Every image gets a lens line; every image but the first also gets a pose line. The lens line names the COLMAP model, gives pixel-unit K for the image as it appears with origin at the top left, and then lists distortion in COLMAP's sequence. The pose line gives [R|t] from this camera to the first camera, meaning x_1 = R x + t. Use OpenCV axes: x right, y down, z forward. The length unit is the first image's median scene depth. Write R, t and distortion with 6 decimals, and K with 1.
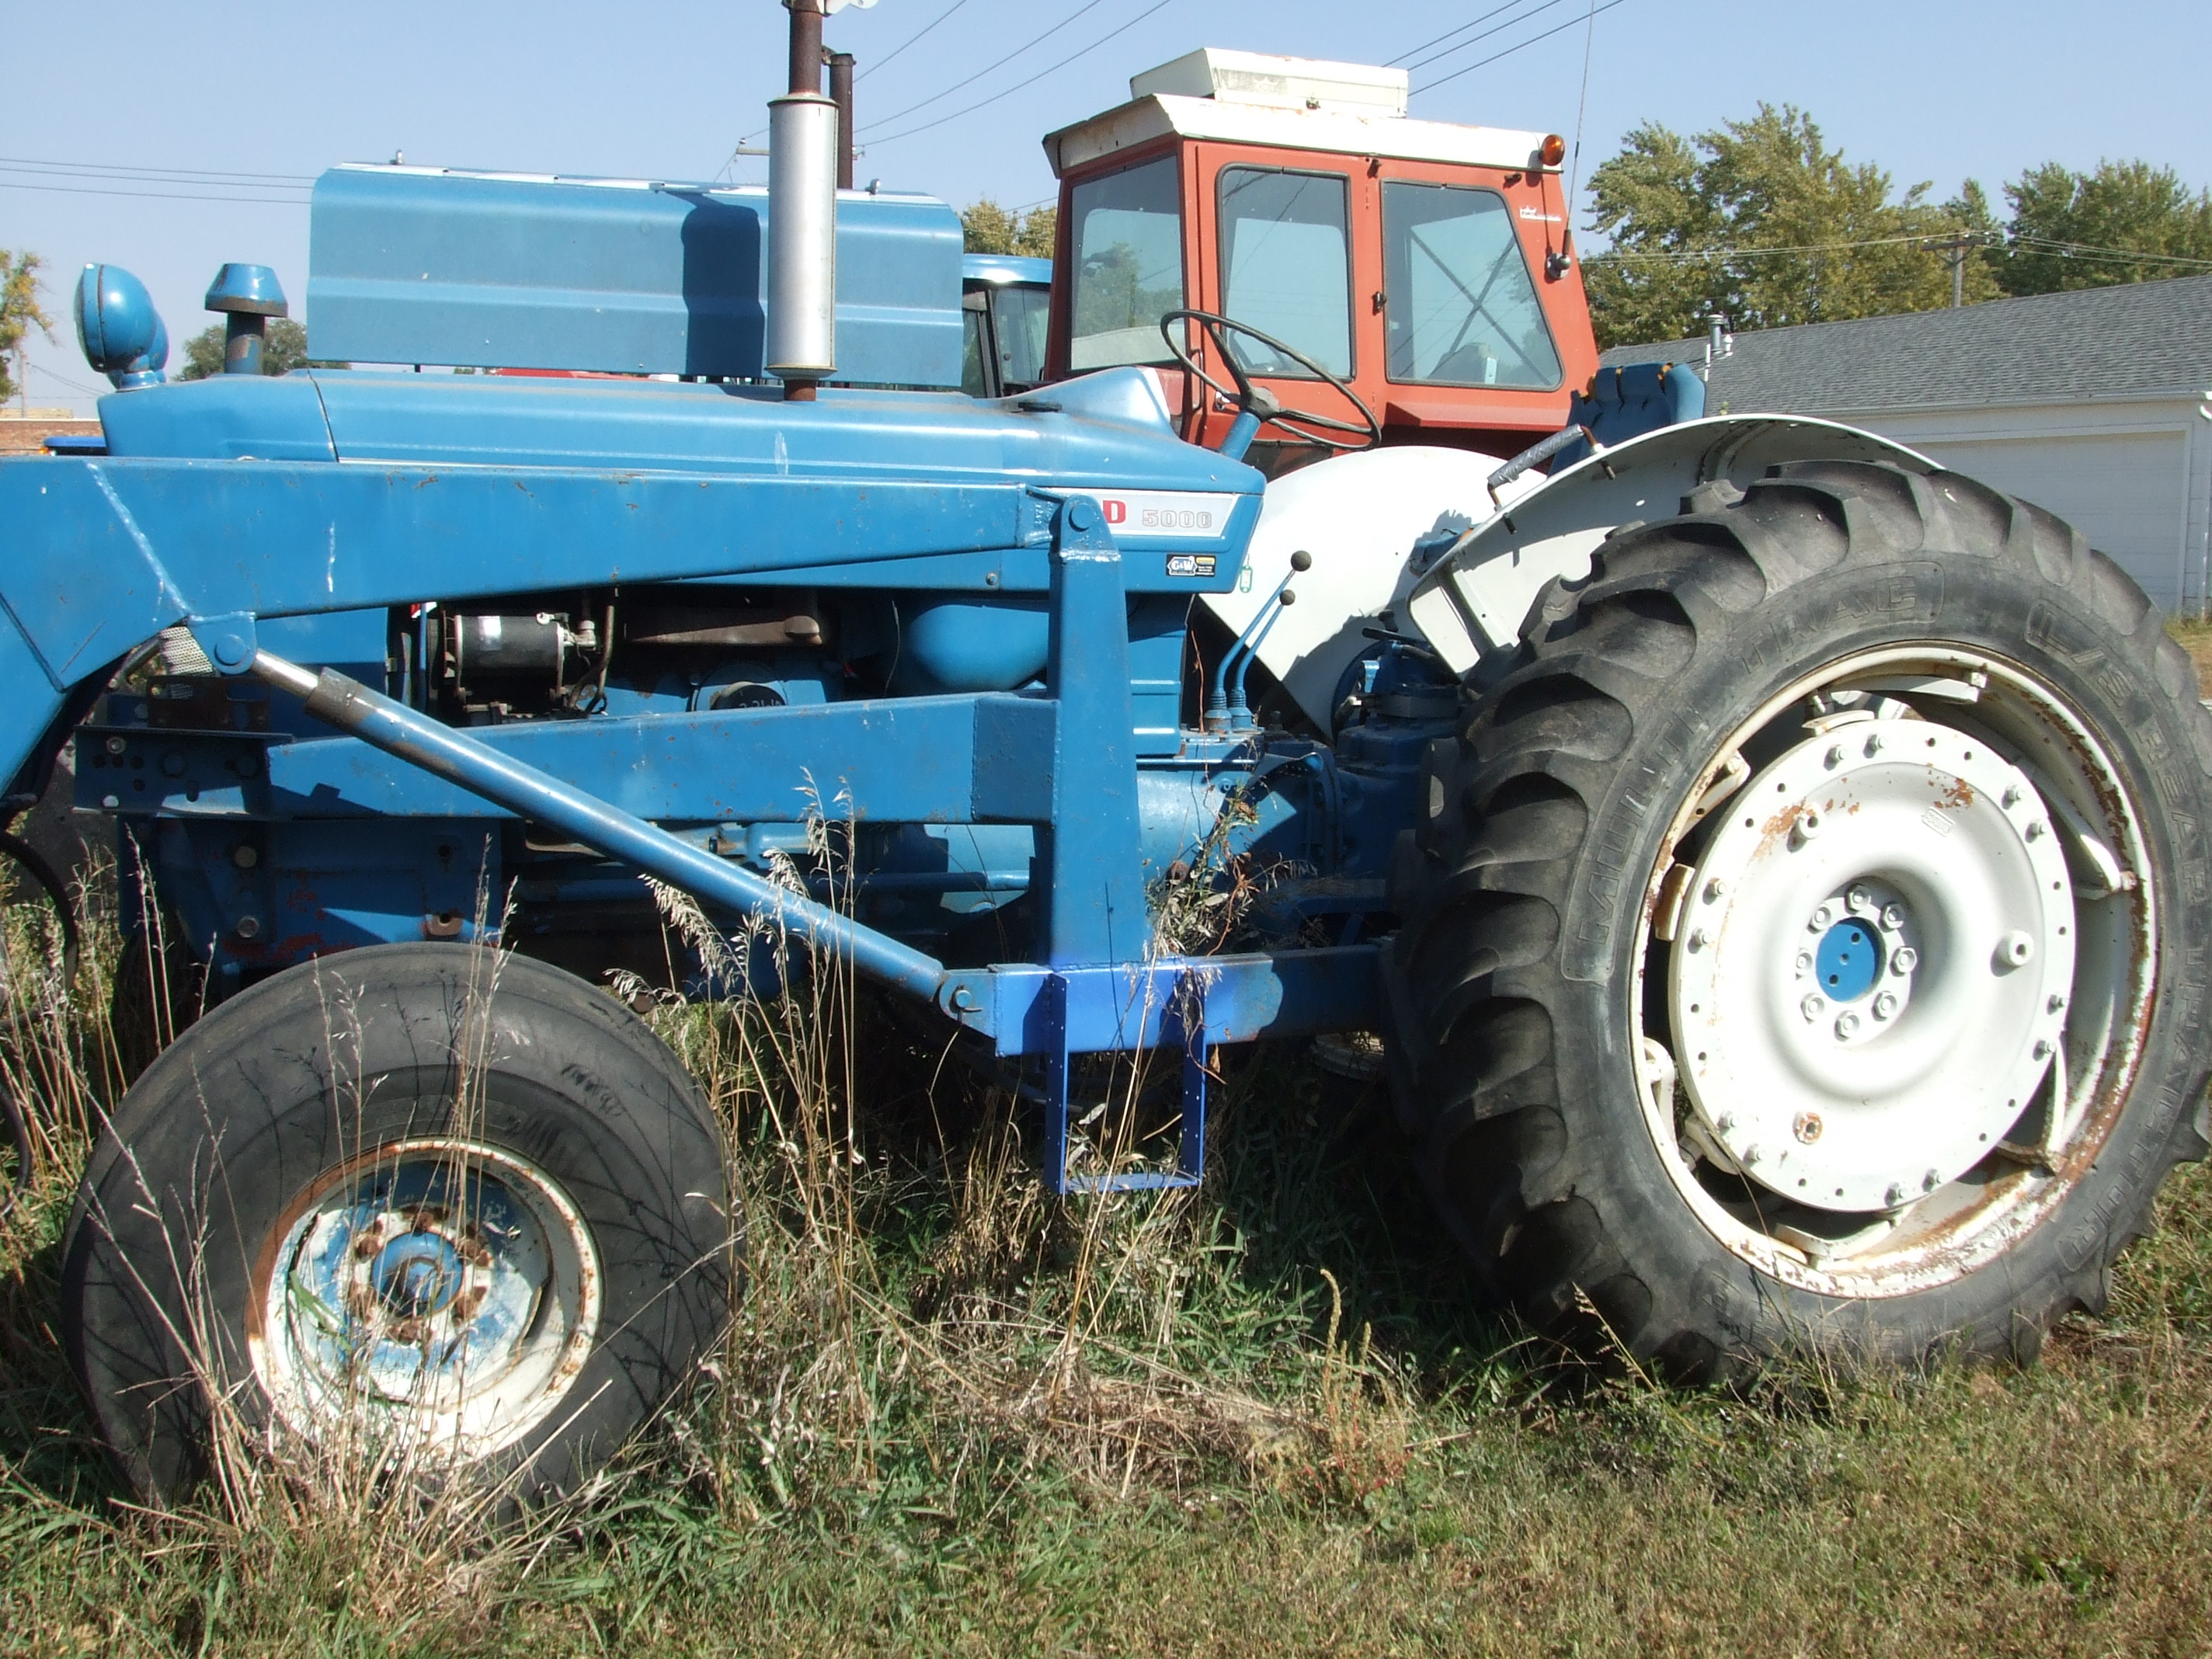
lens RADIAL K [[2391.6, 0, 1106.0], [0, 2391.6, 829.5], [0, 0, 1]] dist [-0.071826, 0.012483]
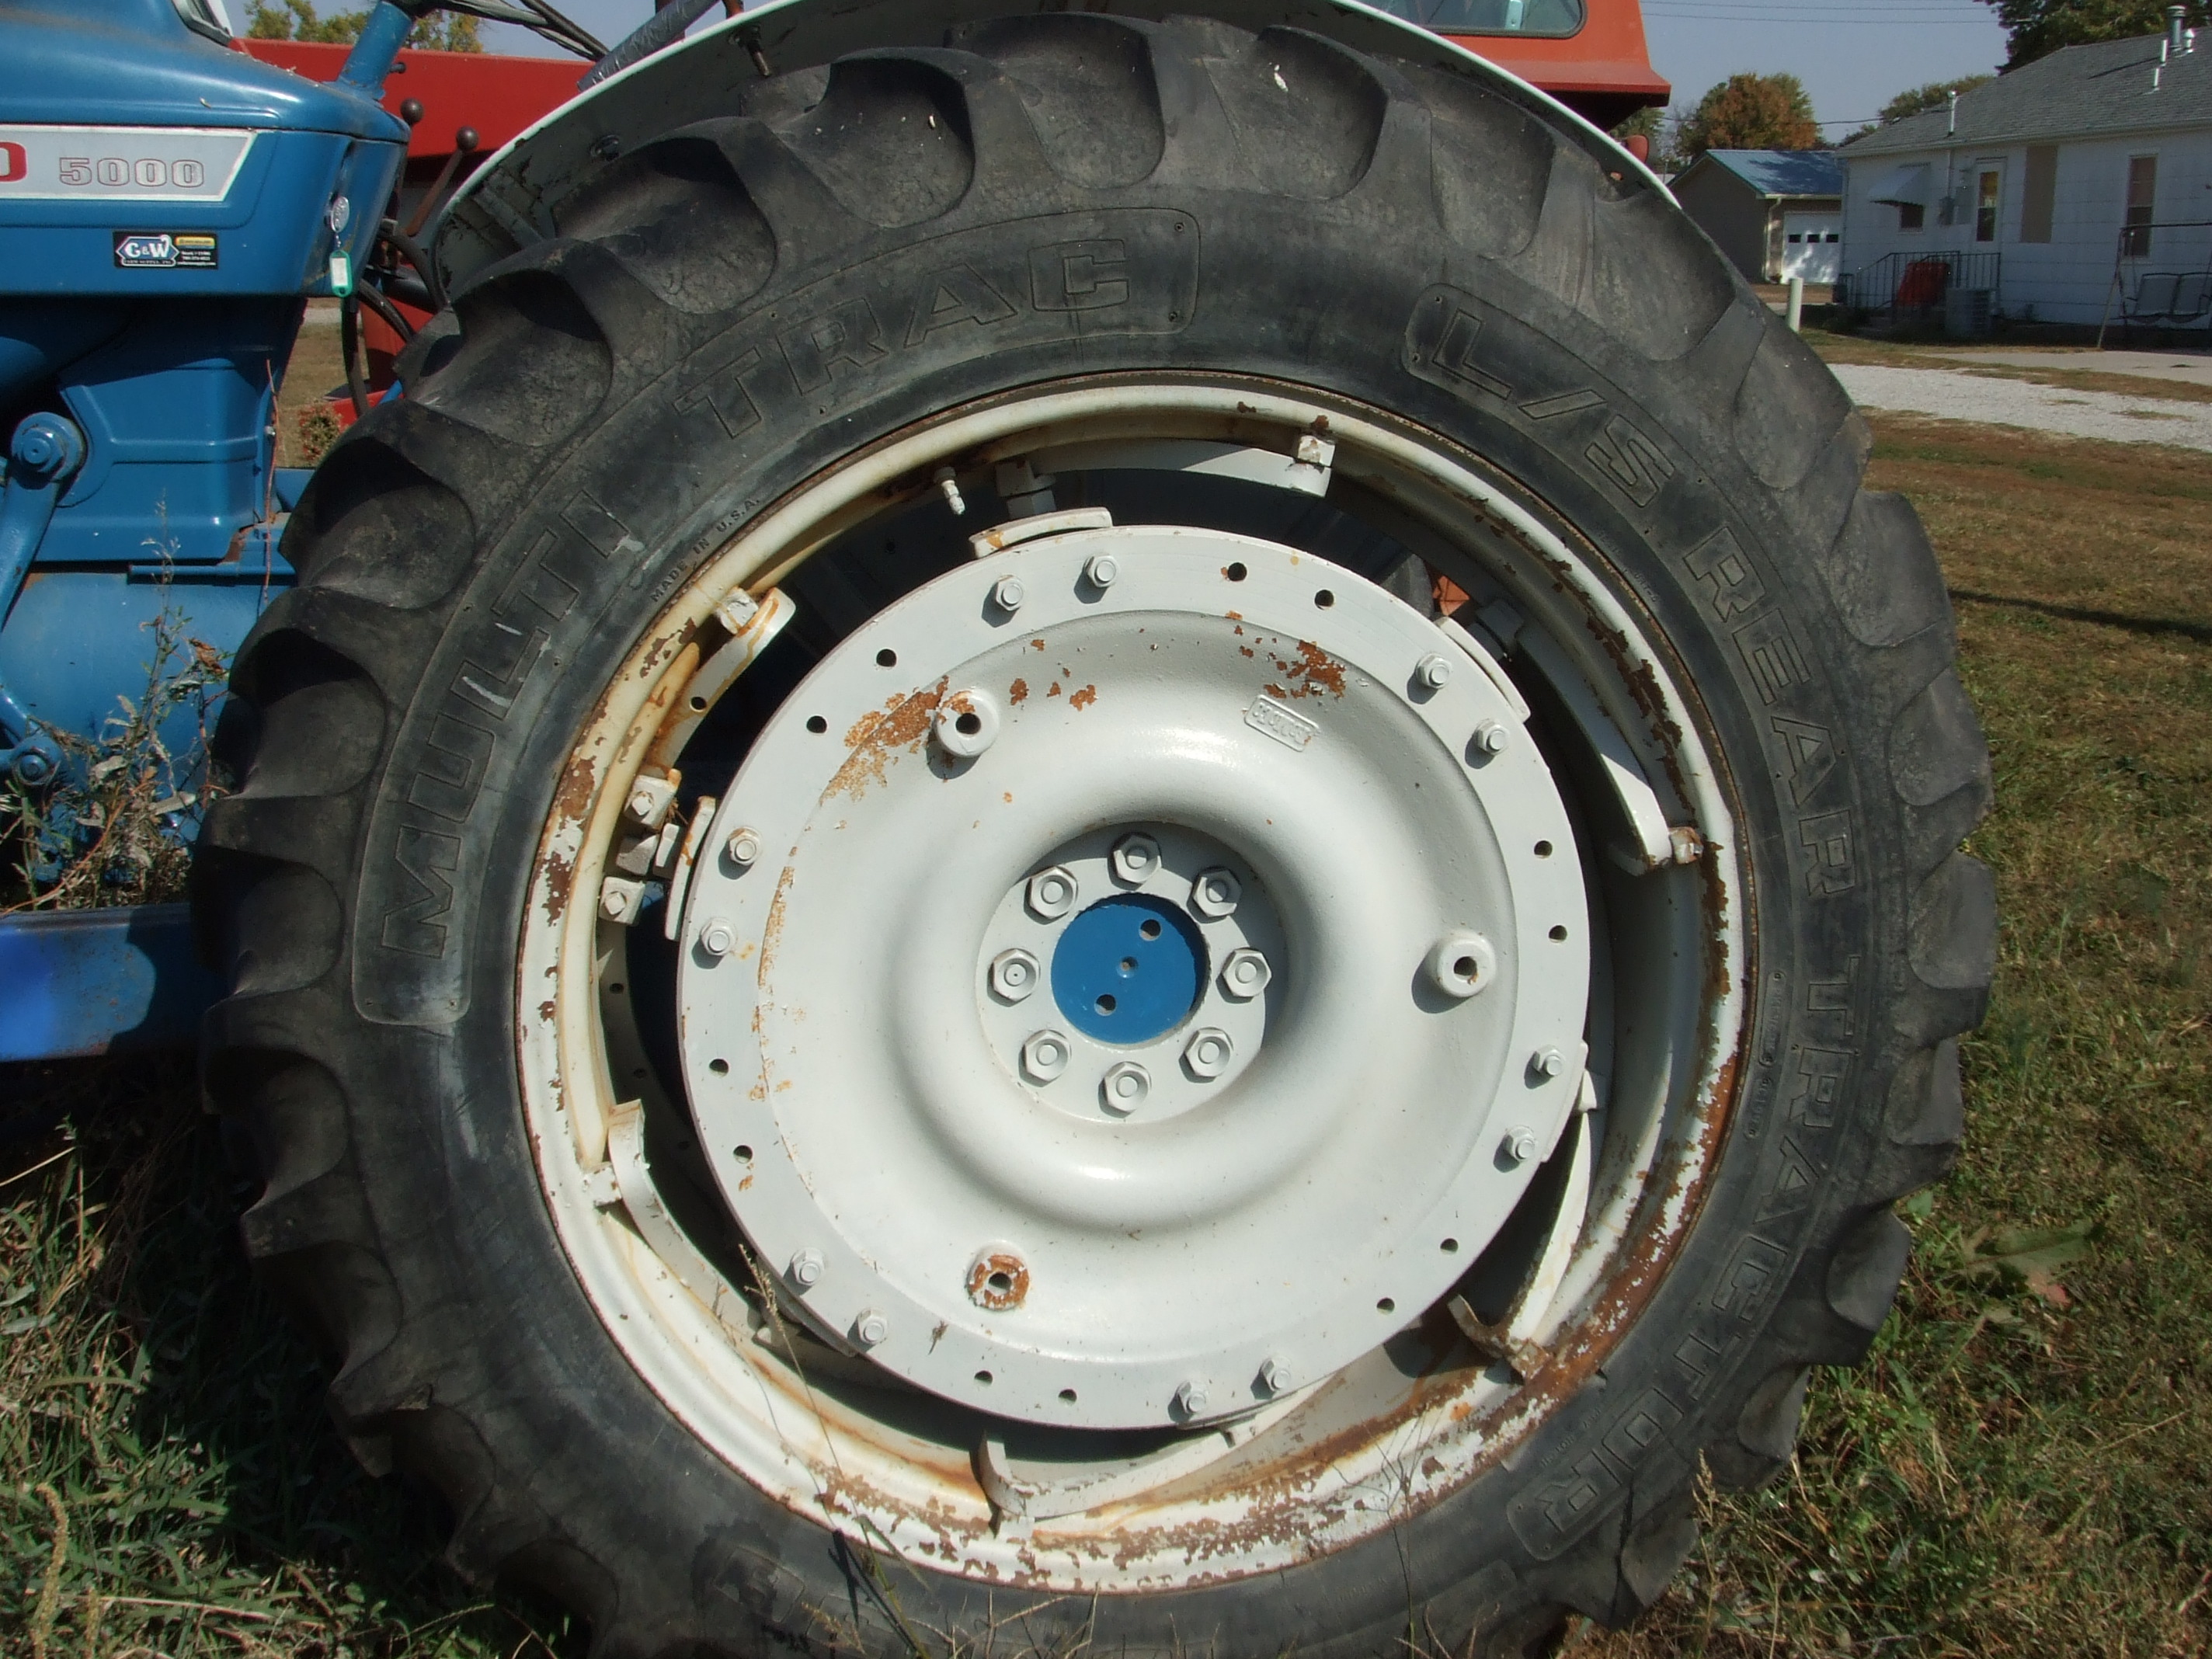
lens RADIAL K [[2391.6, 0, 1106.0], [0, 2391.6, 829.5], [0, 0, 1]] dist [-0.071826, 0.012483]
pose [[0.980847, 0.040114, -0.190605, 0.412854], [-0.019061, 0.993634, 0.111033, -0.037478], [0.193845, -0.105273, 0.975367, 0.474994]]
